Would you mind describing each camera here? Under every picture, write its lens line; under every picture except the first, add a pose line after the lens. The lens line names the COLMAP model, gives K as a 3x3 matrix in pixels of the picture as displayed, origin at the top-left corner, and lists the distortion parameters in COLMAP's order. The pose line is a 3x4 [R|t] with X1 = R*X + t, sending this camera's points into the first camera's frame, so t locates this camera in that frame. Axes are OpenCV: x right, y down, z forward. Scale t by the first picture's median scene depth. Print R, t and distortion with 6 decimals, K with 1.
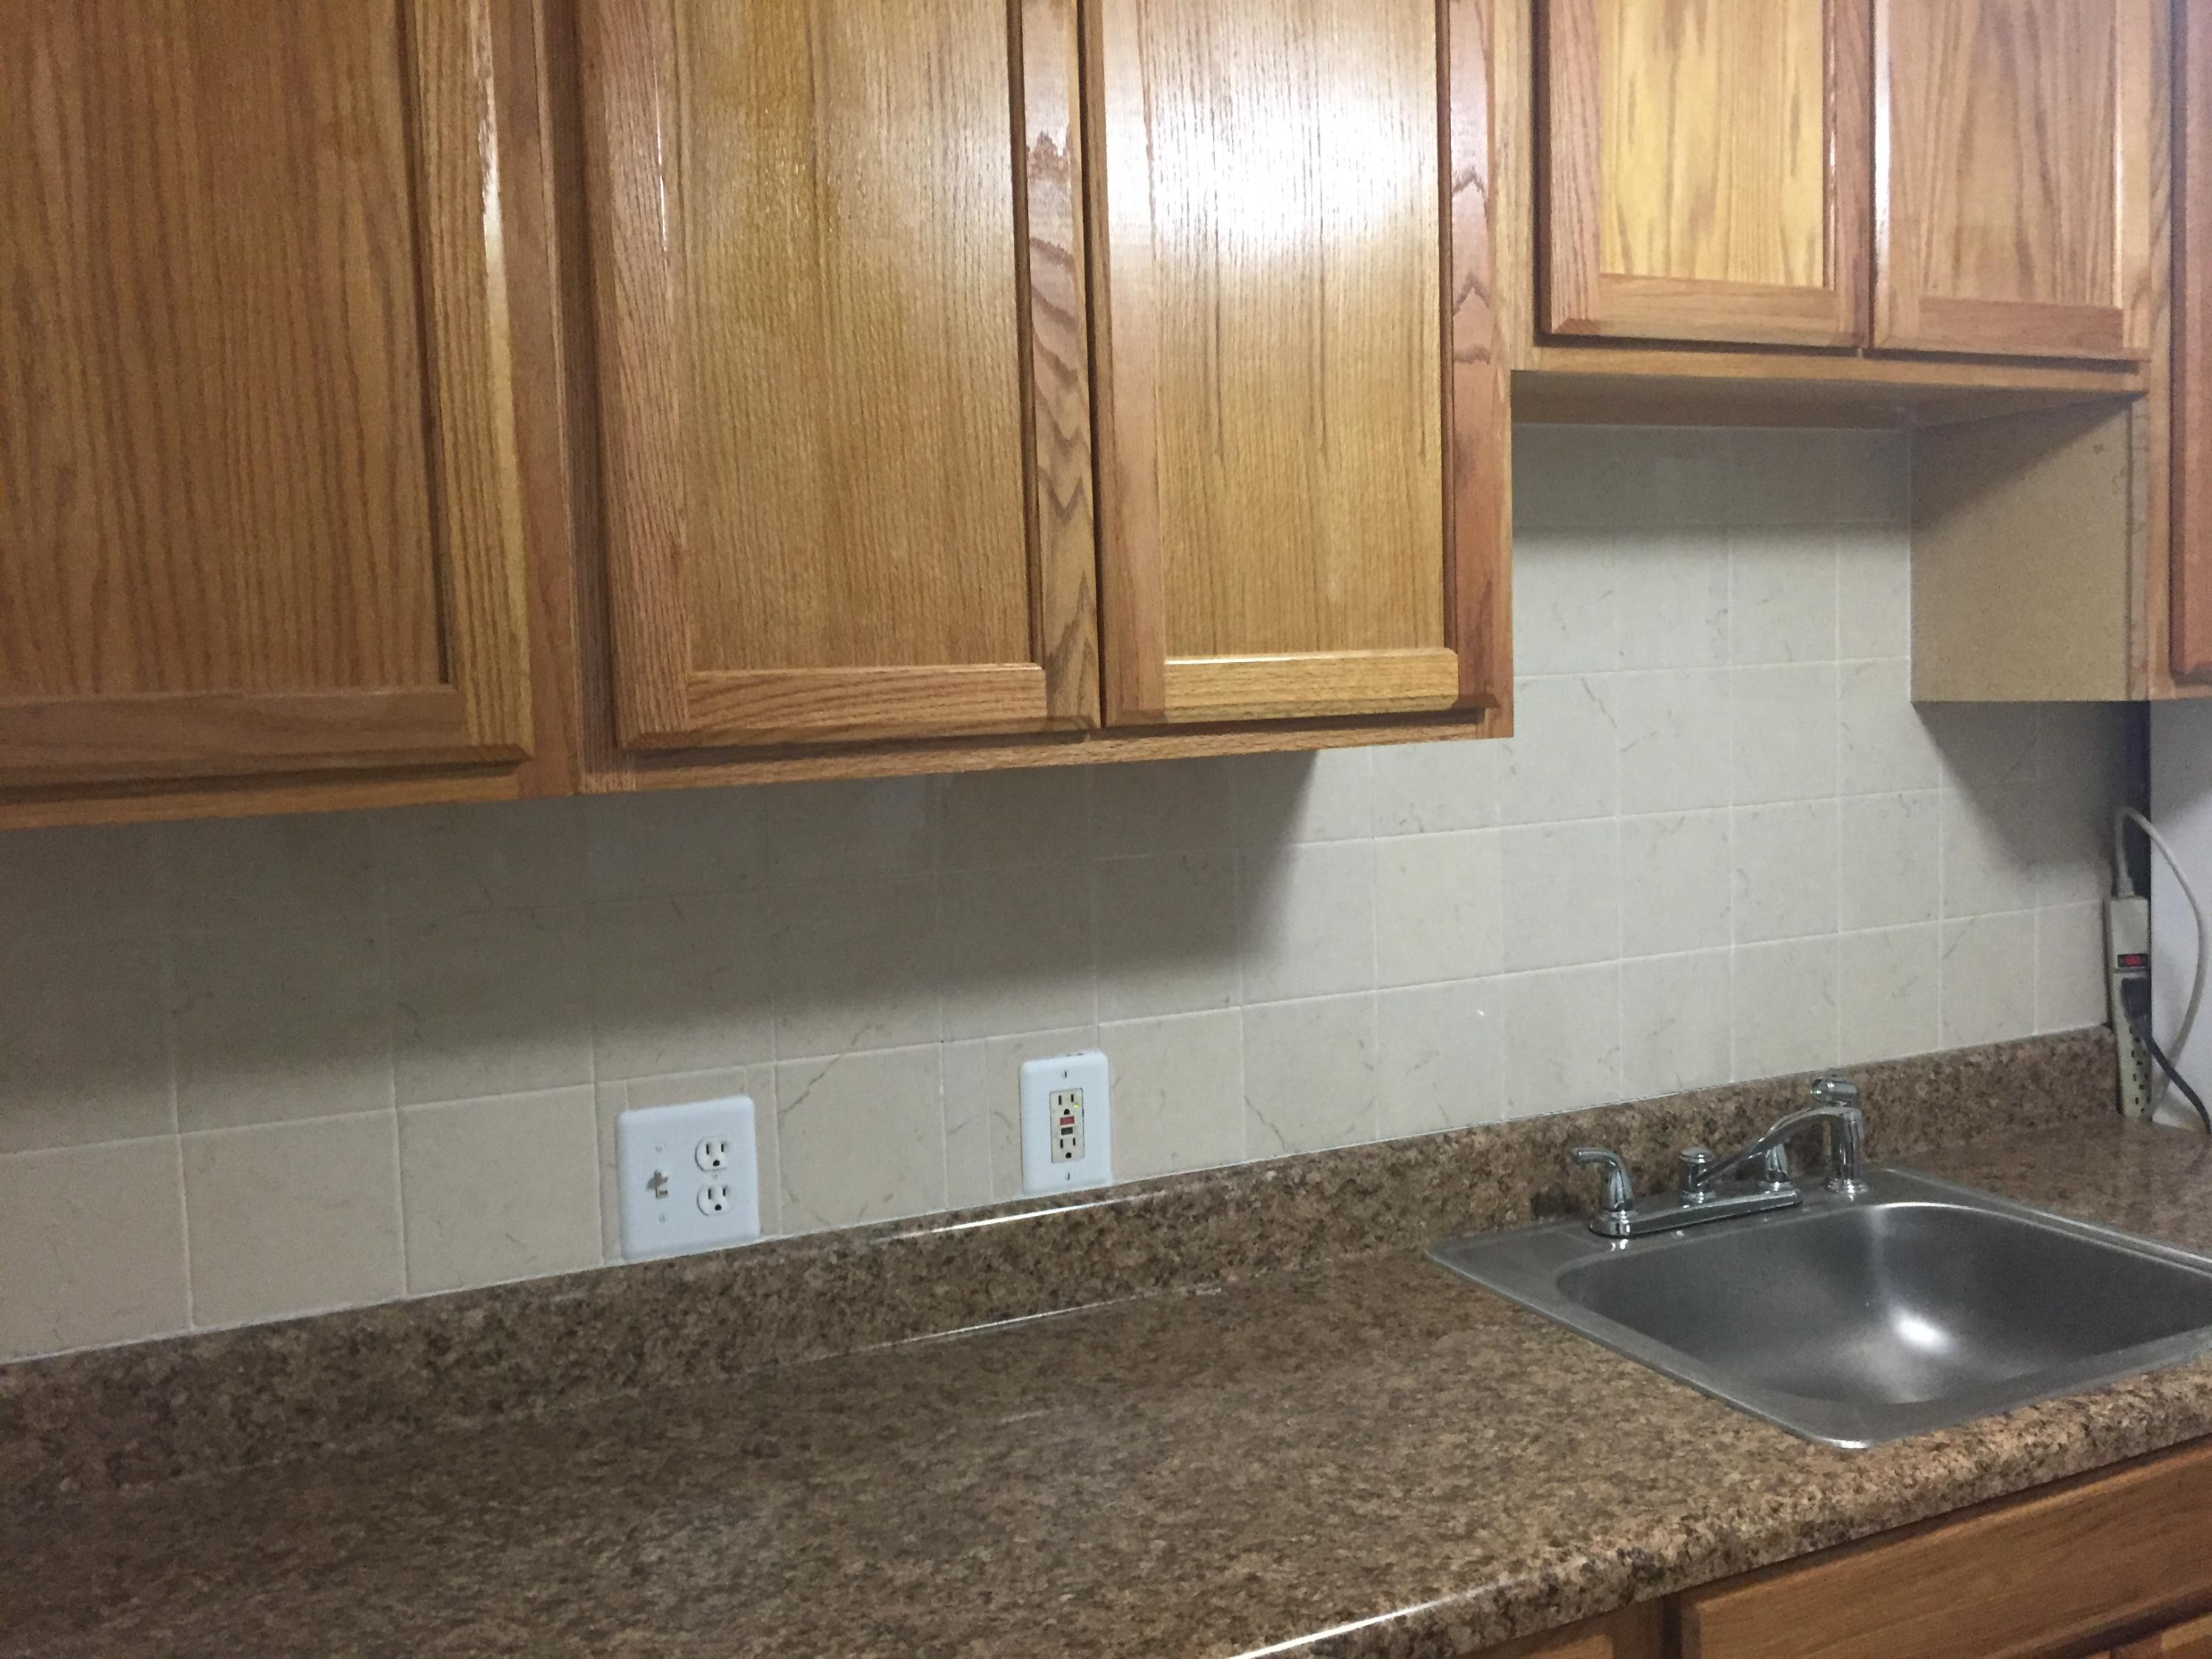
lens RADIAL K [[1871.2, 0, 1106.0], [0, 1871.2, 829.5], [0, 0, 1]] dist [0.070778, -0.108862]
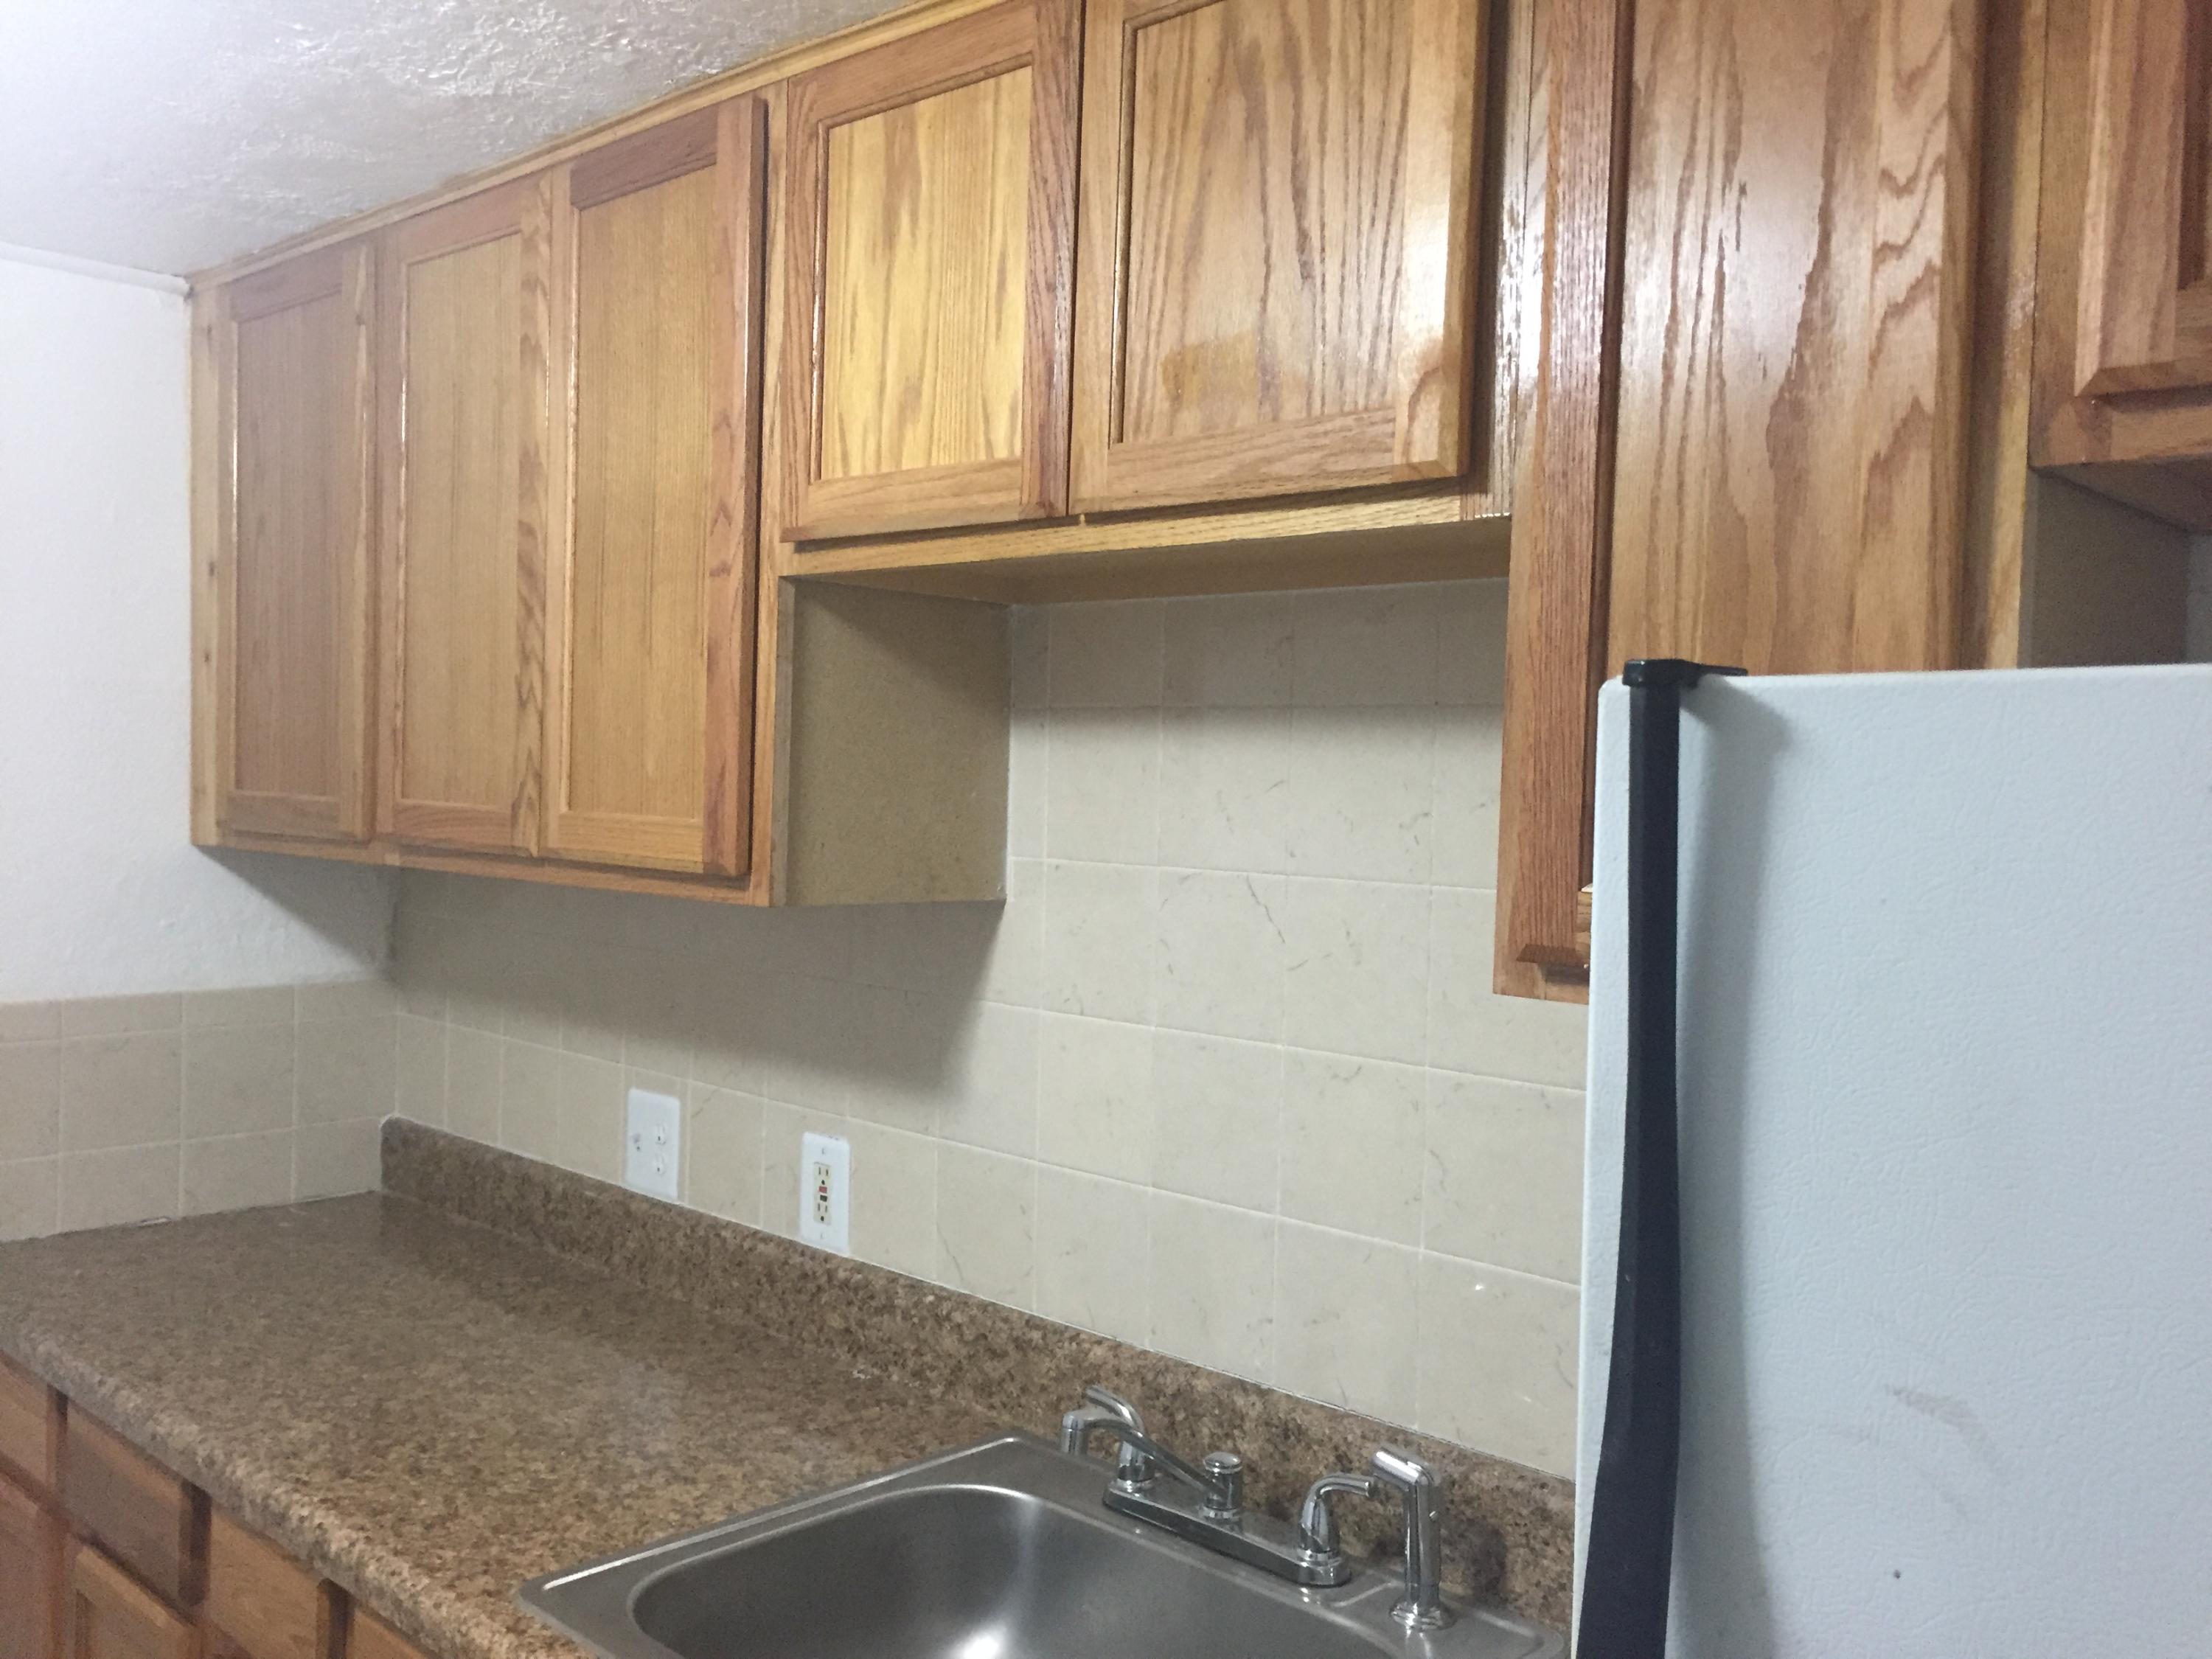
lens RADIAL K [[1871.2, 0, 1106.0], [0, 1871.2, 829.5], [0, 0, 1]] dist [0.070778, -0.108862]
pose [[0.377619, 0.072294, -0.923135, 1.205180], [-0.126044, 0.991681, 0.026102, -0.137080], [0.917342, 0.106499, 0.383590, 0.703700]]
